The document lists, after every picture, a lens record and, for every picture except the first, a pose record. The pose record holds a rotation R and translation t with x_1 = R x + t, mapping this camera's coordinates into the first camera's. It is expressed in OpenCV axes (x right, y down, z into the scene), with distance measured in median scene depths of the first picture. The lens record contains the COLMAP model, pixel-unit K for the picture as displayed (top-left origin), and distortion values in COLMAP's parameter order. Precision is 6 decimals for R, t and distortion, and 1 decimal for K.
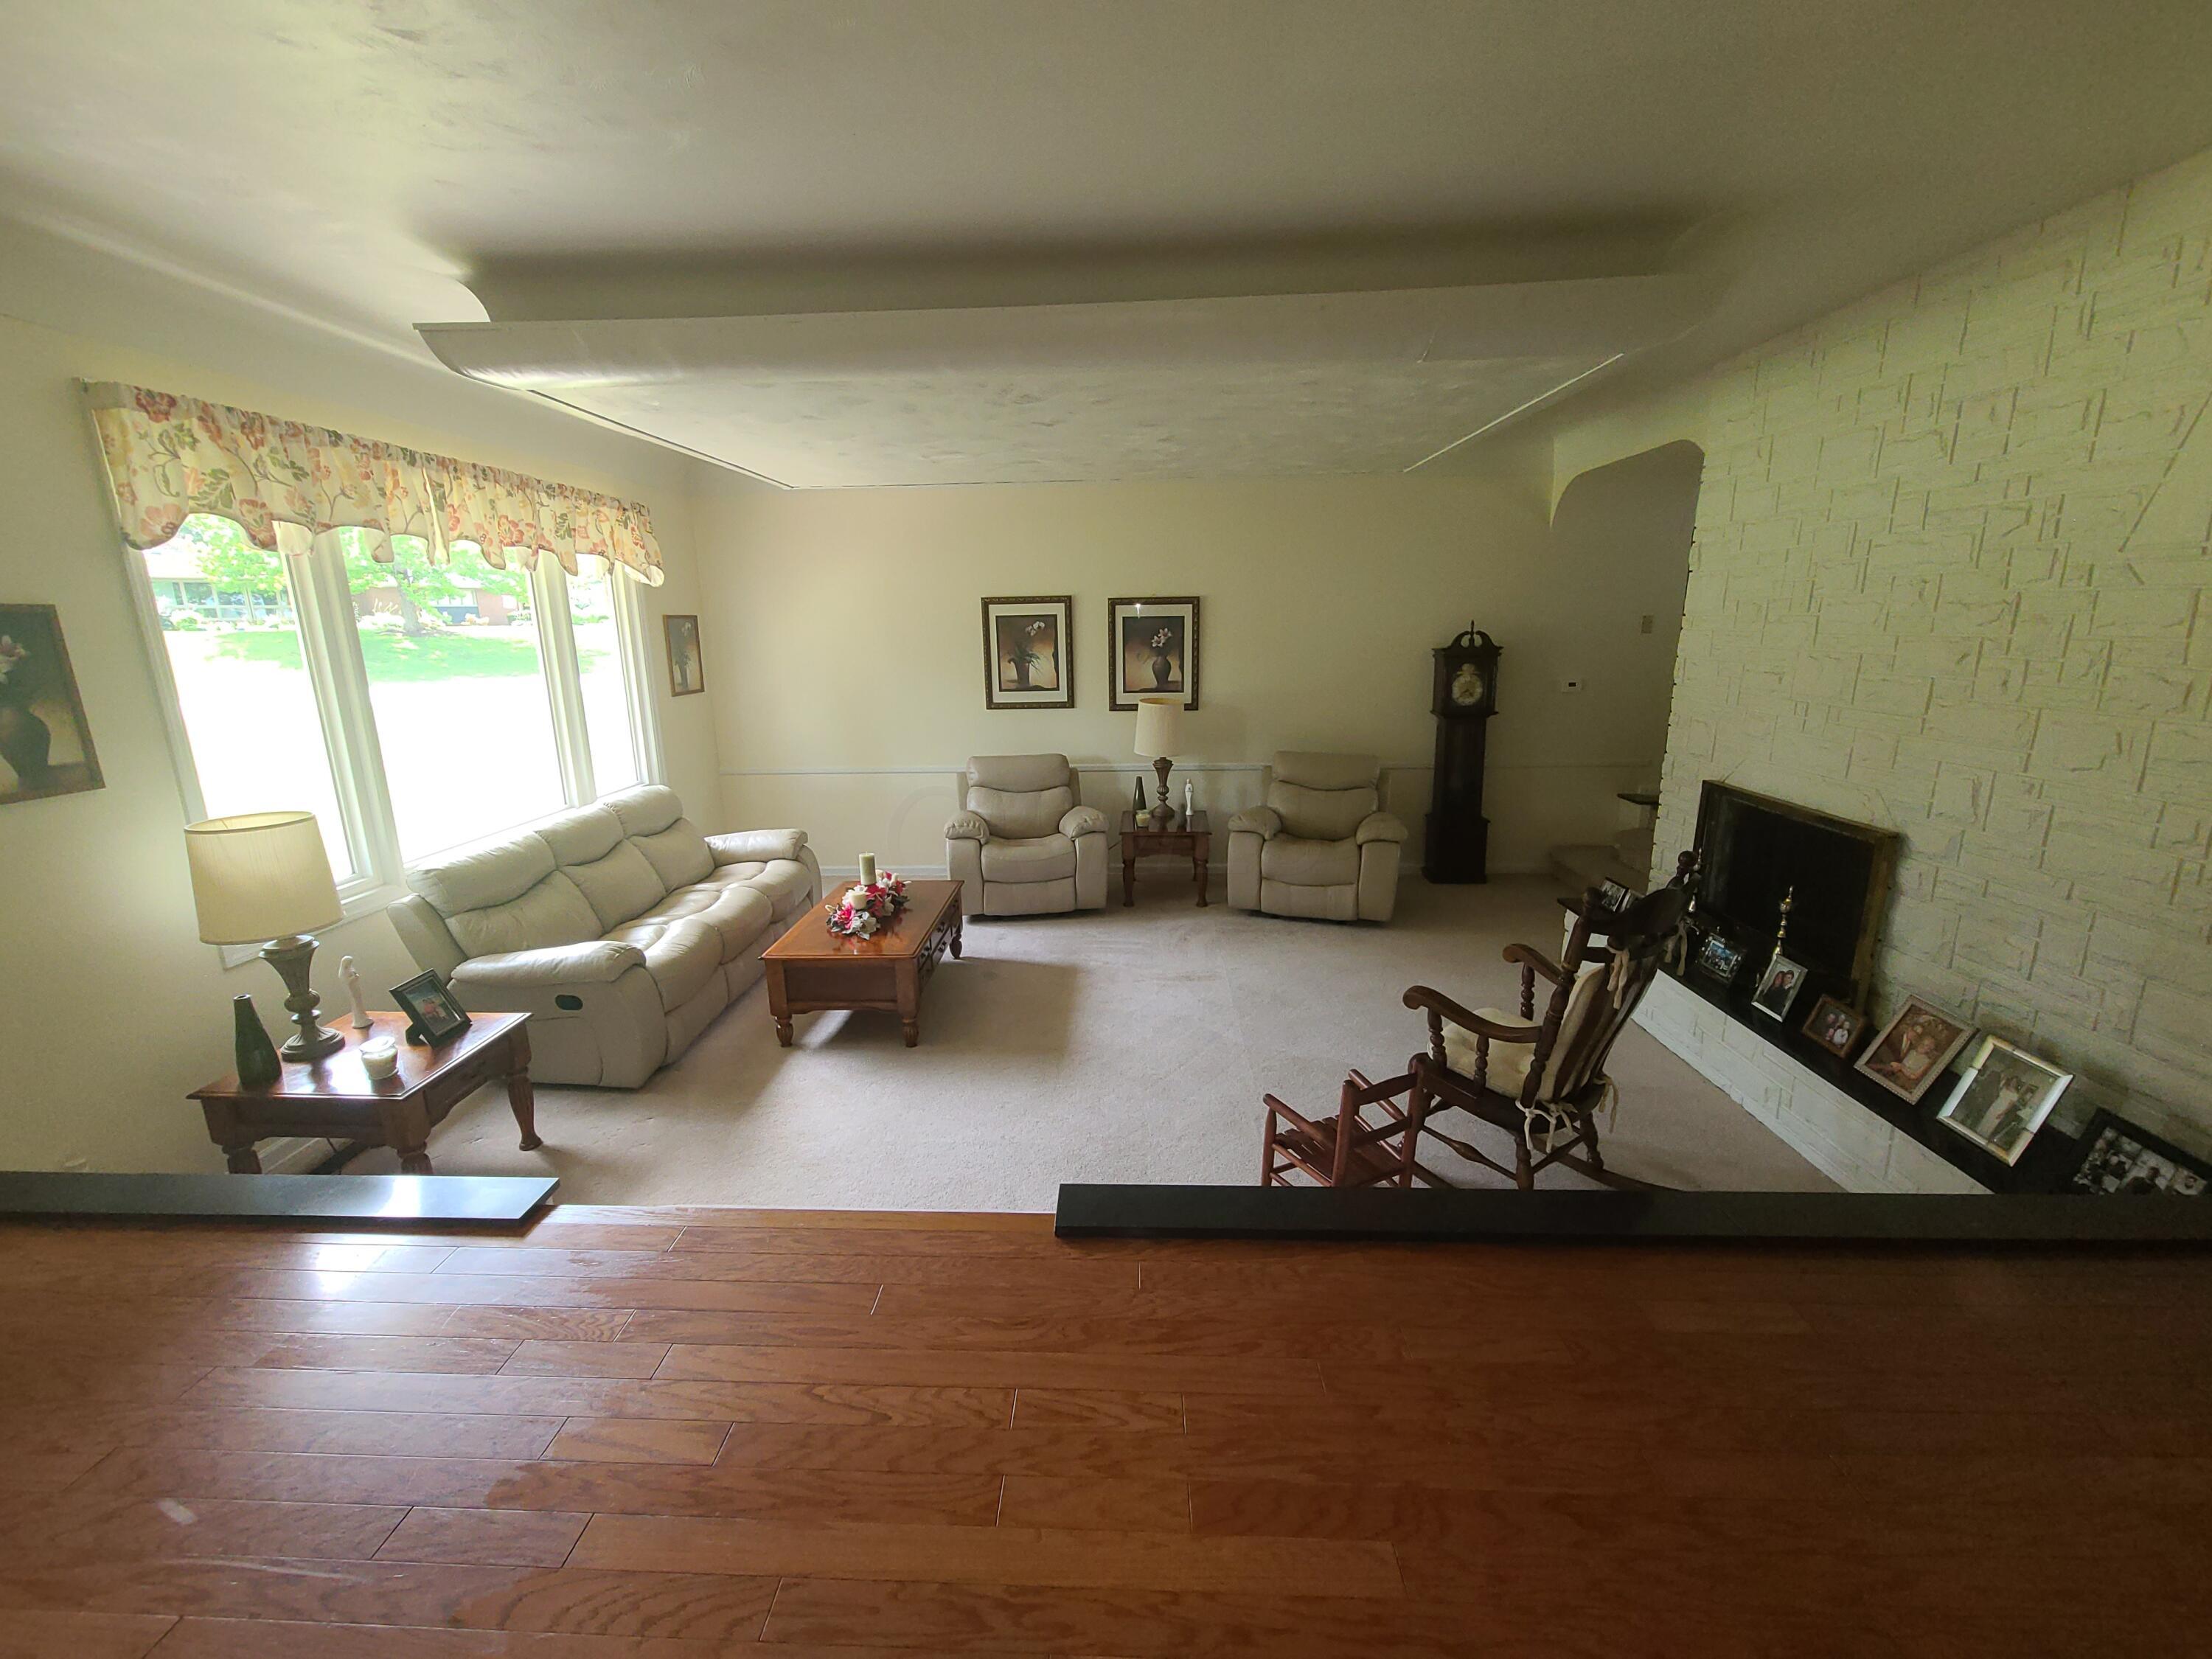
lens RADIAL K [[907.5, 0, 1101.6], [0, 907.5, 828.7], [0, 0, 1]] dist [-0.002914, -0.000041]
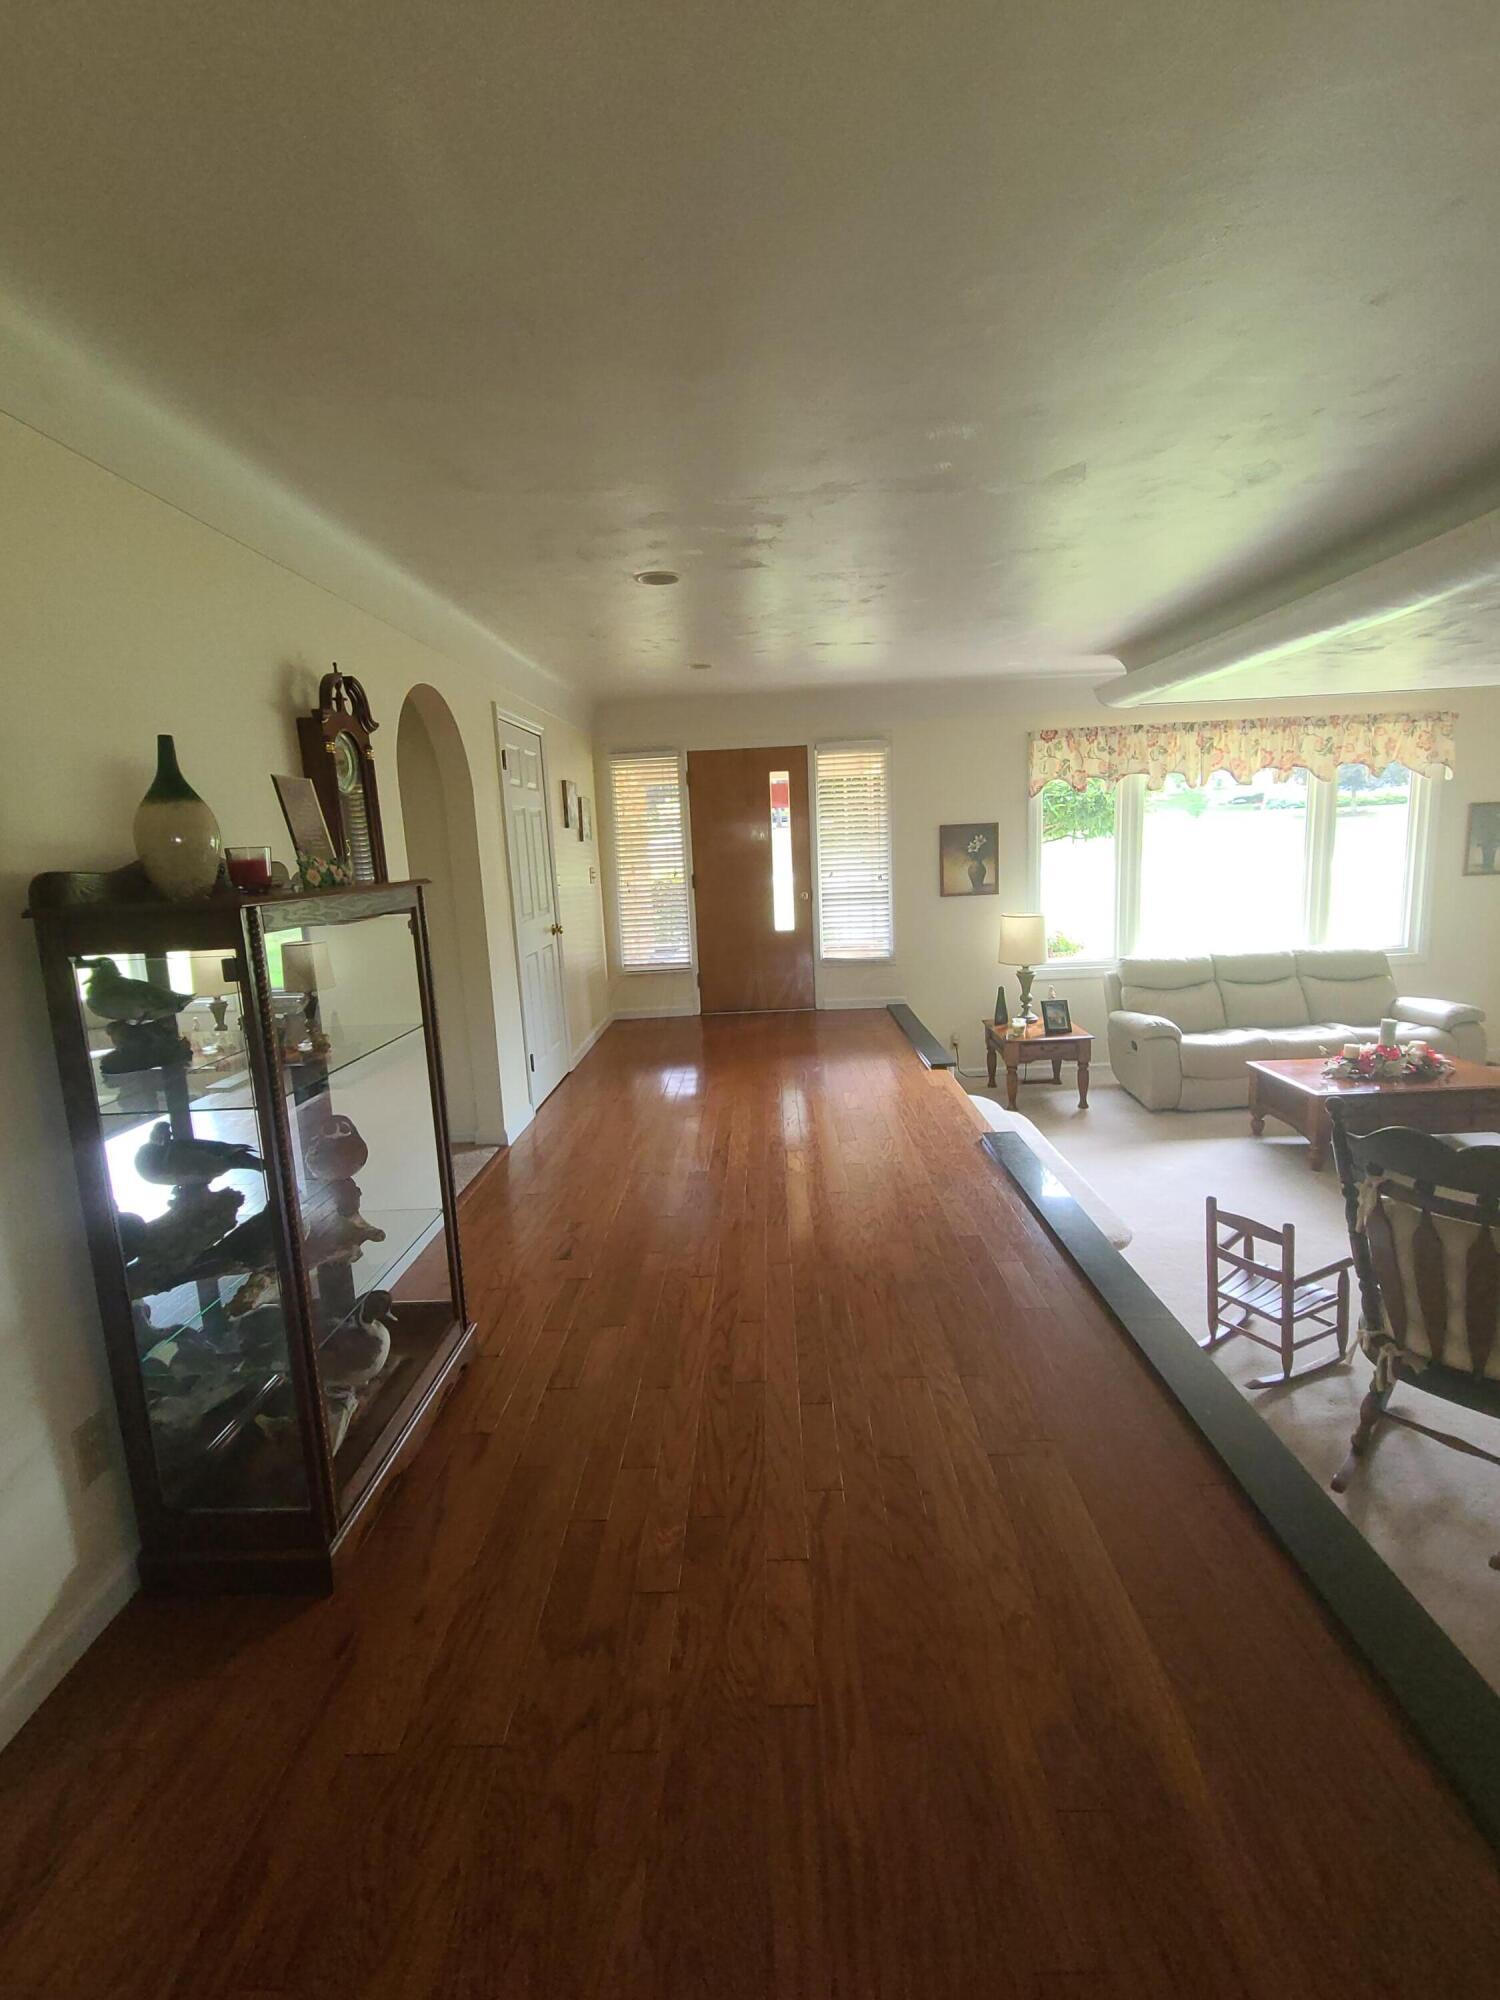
lens RADIAL K [[820.6, 0, 752.8], [0, 820.6, 988.5], [0, 0, 1]] dist [-0.002914, -0.000041]
pose [[0.034822, 0.187458, -0.981655, 0.801133], [-0.180719, 0.967239, 0.178295, -0.052626], [0.982918, 0.171195, 0.067558, 0.151178]]
